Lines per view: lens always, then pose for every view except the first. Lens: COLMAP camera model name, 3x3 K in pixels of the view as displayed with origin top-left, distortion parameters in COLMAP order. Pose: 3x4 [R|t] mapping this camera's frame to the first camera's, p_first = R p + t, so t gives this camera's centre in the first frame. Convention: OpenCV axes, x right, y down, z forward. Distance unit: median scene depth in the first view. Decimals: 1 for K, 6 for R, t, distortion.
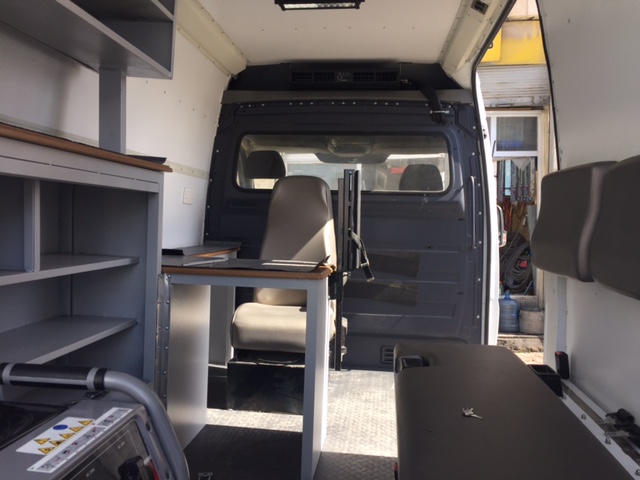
lens RADIAL K [[558.0, 0, 320.0], [0, 558.0, 240.0], [0, 0, 1]] dist [0.095593, -0.139950]
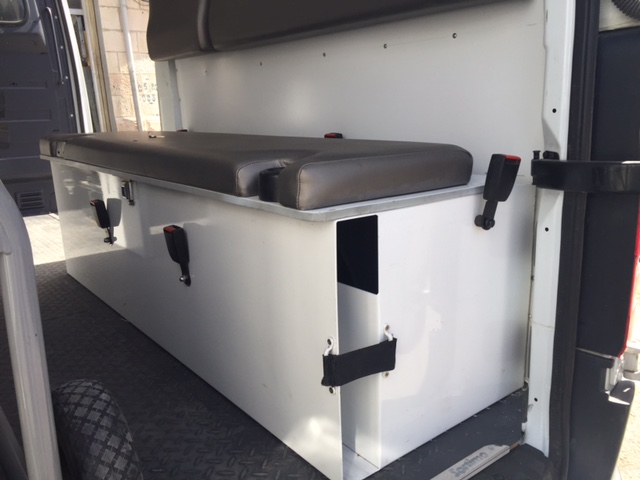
lens RADIAL K [[558.0, 0, 320.0], [0, 558.0, 240.0], [0, 0, 1]] dist [0.095593, -0.139950]
pose [[0.709902, -0.200246, 0.675234, -0.139589], [0.070956, 0.974186, 0.214304, 0.102355], [-0.700717, -0.104223, 0.705785, -0.075269]]
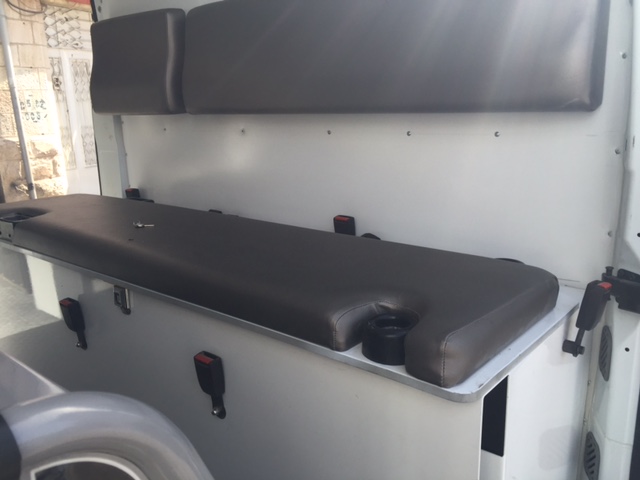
lens RADIAL K [[558.0, 0, 320.0], [0, 558.0, 240.0], [0, 0, 1]] dist [0.095593, -0.139950]
pose [[0.547998, -0.225056, 0.805635, -0.163752], [0.067066, 0.971846, 0.225869, 0.035679], [-0.833787, -0.069745, 0.547663, 0.029747]]
